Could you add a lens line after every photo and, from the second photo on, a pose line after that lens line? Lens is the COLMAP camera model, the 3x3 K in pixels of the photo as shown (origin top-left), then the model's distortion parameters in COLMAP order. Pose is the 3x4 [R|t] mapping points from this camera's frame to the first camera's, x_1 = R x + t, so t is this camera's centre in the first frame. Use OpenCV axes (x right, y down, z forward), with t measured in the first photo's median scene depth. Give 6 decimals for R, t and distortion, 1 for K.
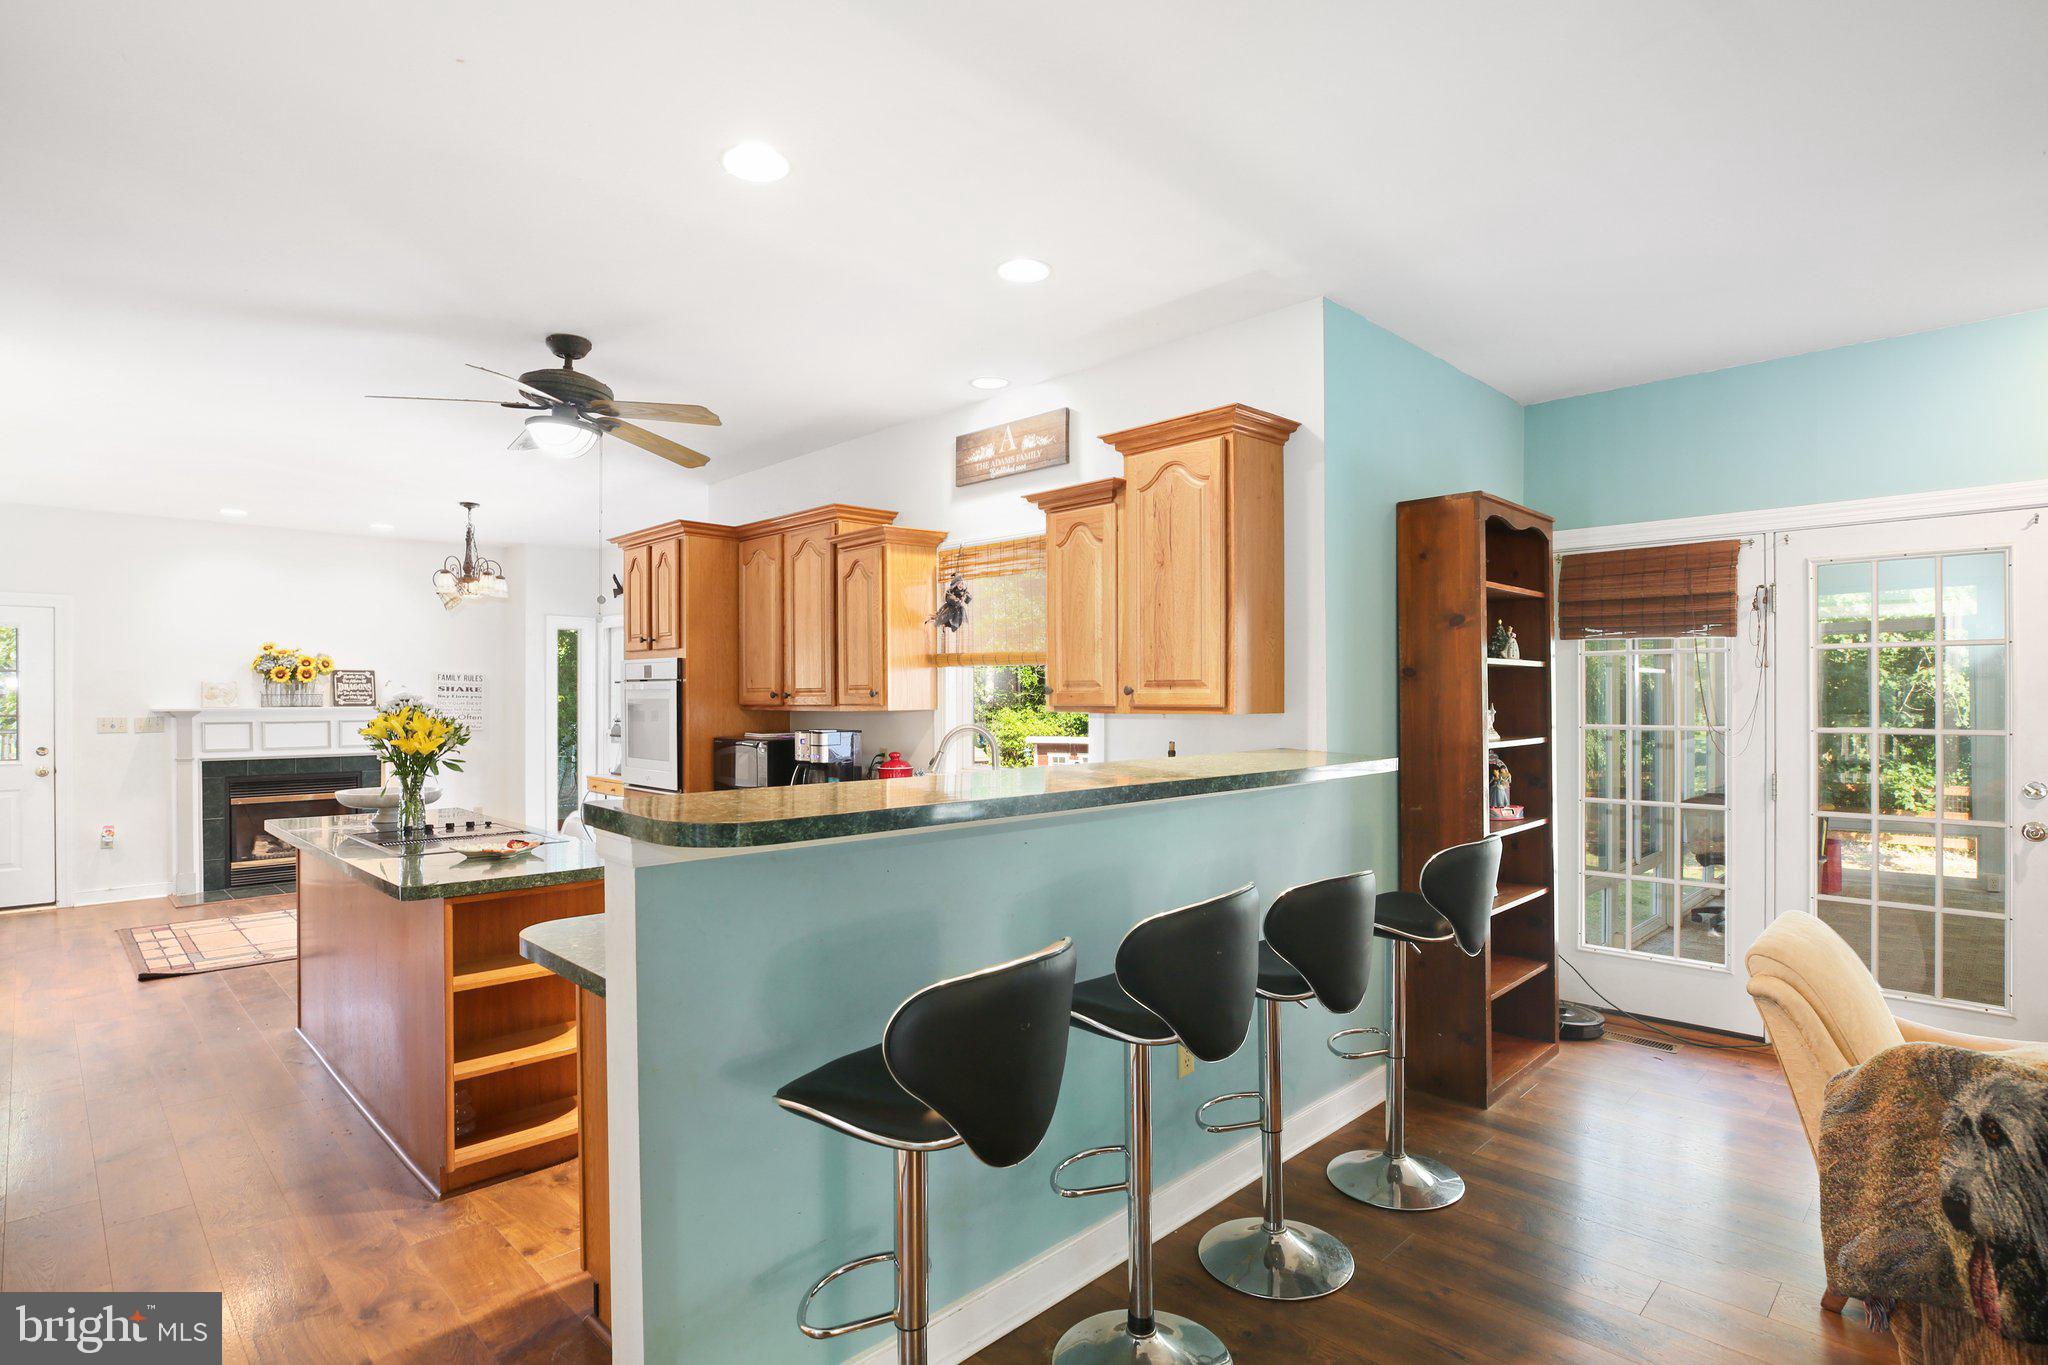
lens RADIAL K [[1020.1, 0, 1038.1], [0, 1020.1, 696.3], [0, 0, 1]] dist [-0.037379, 0.013943]
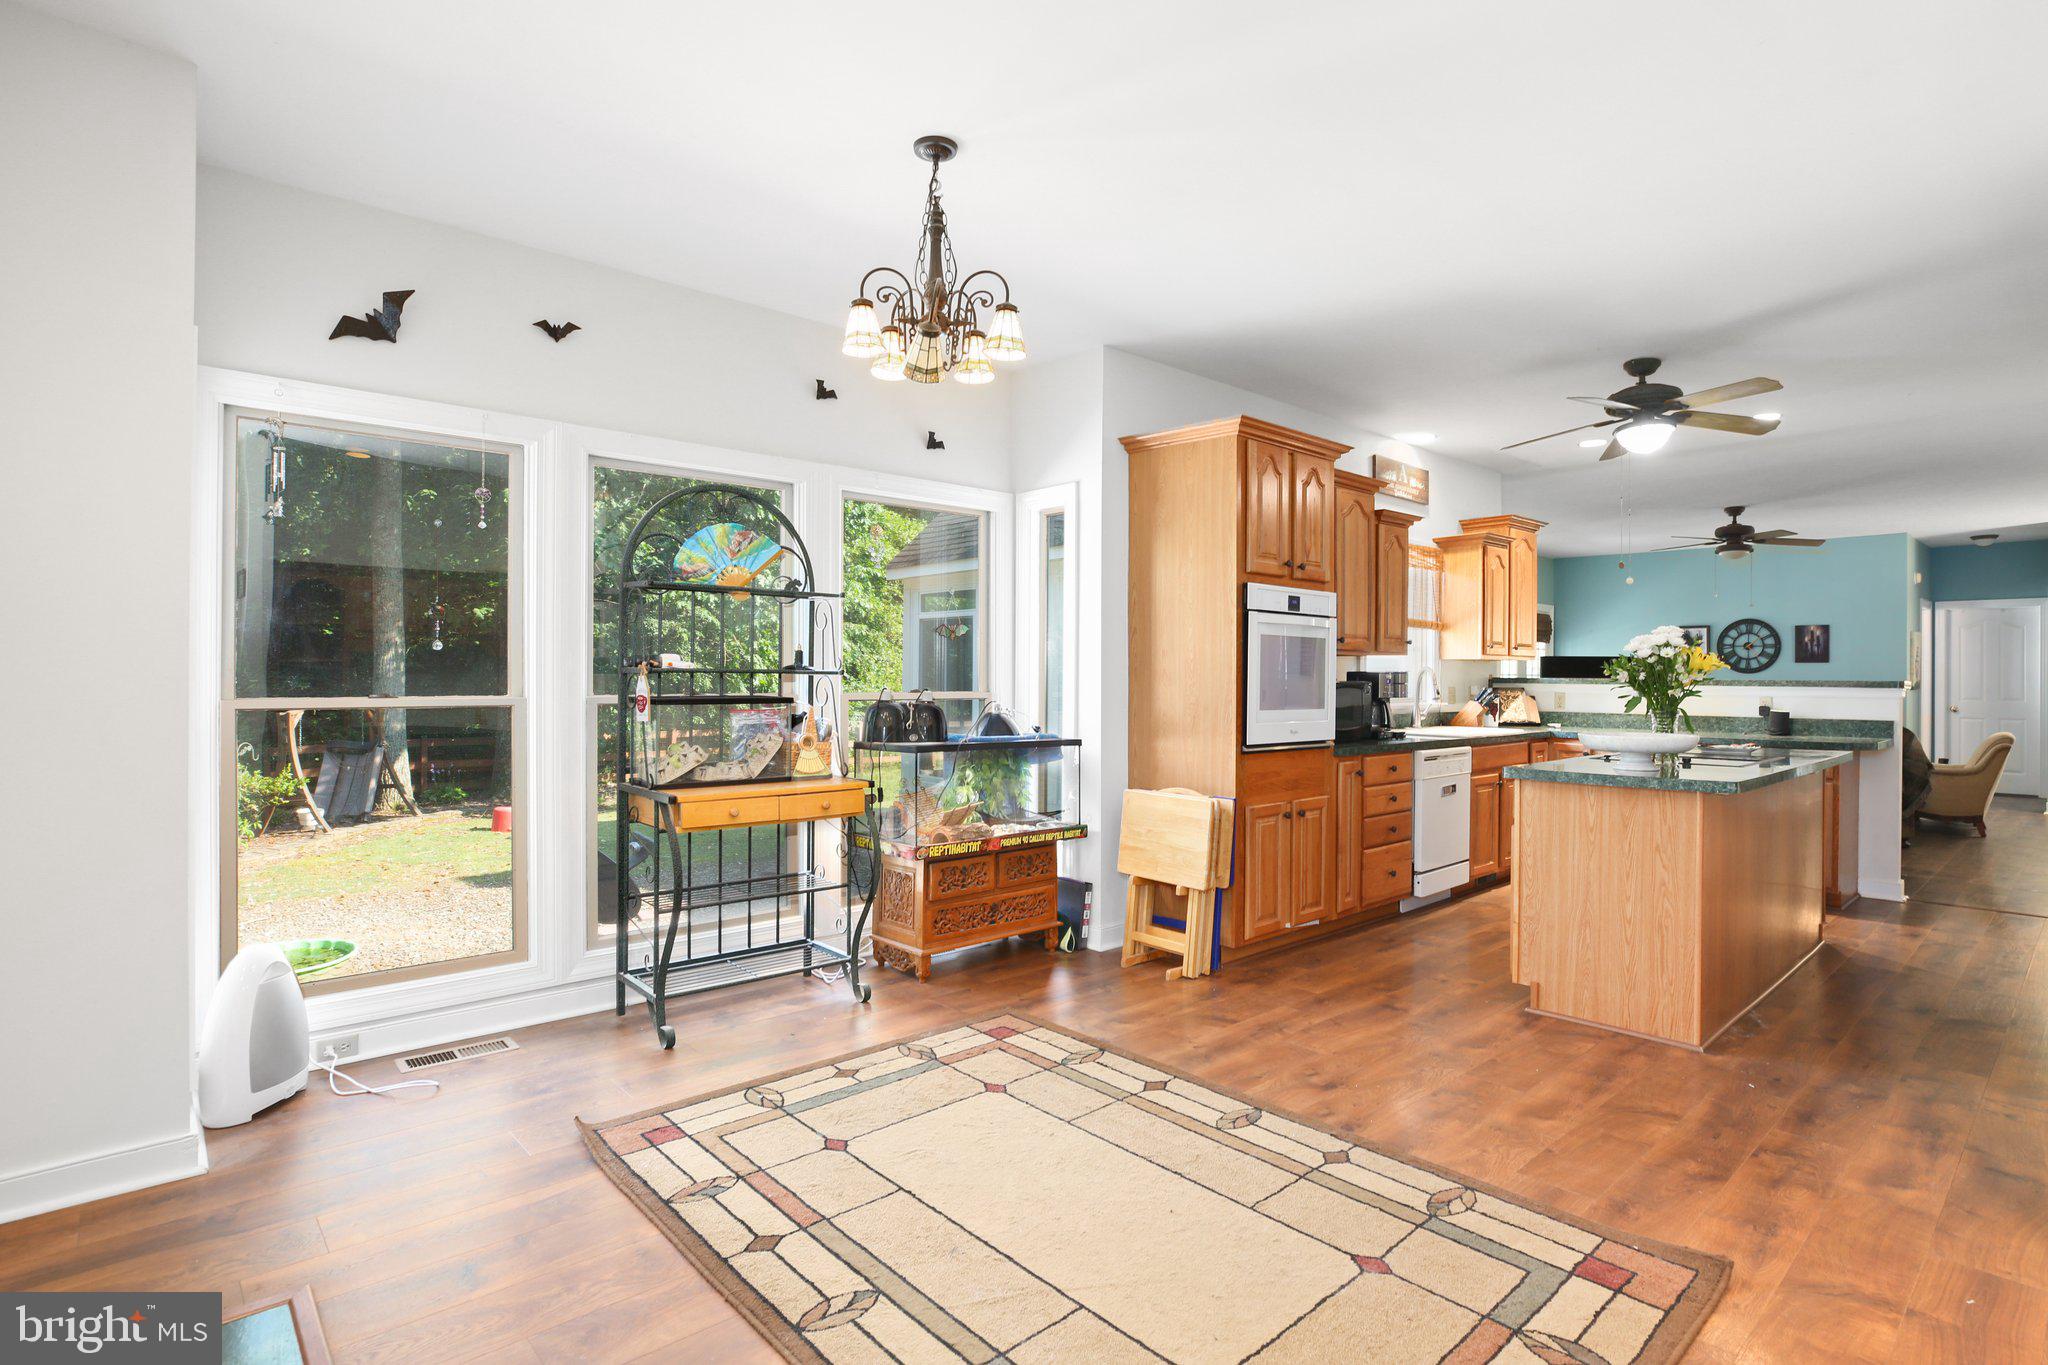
lens RADIAL K [[1020.1, 0, 1037.0], [0, 1020.1, 673.8], [0, 0, 1]] dist [-0.037379, 0.013943]
pose [[0.054350, 0.005815, 0.998505, -1.334692], [-0.006211, 0.999966, -0.005485, 0.041844], [-0.998503, -0.005904, 0.054384, 1.270932]]
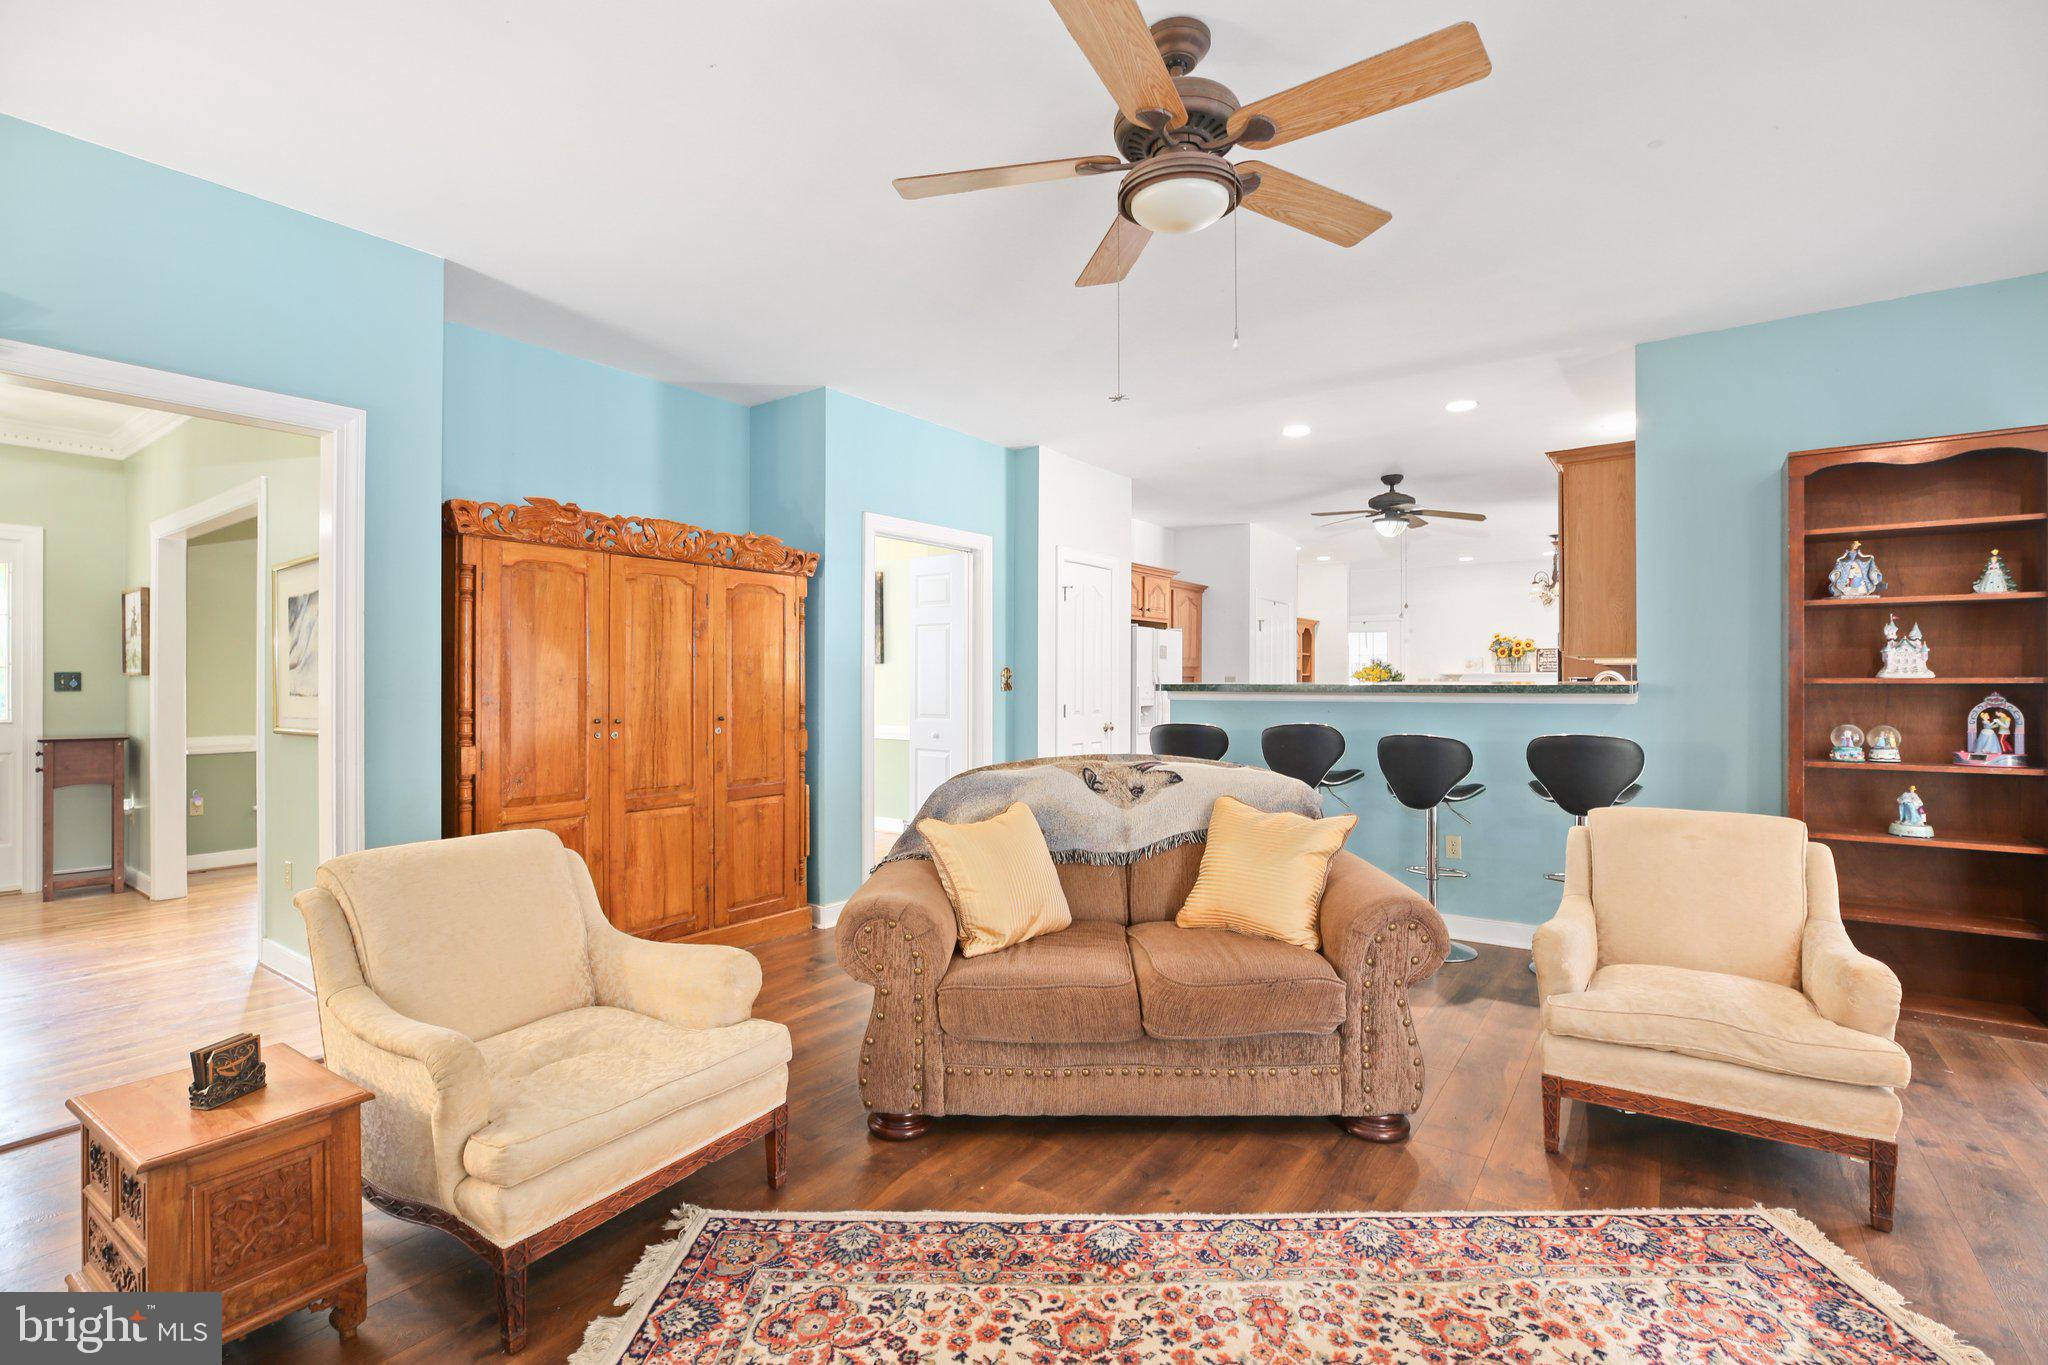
lens RADIAL K [[935.3, 0, 1025.8], [0, 935.3, 674.8], [0, 0, 1]] dist [-0.035707, 0.009167]
pose [[0.159447, -0.005306, -0.987192, 0.912112], [0.000224, 0.999986, -0.005339, 0.034241], [0.987206, 0.000630, 0.159446, 0.000647]]
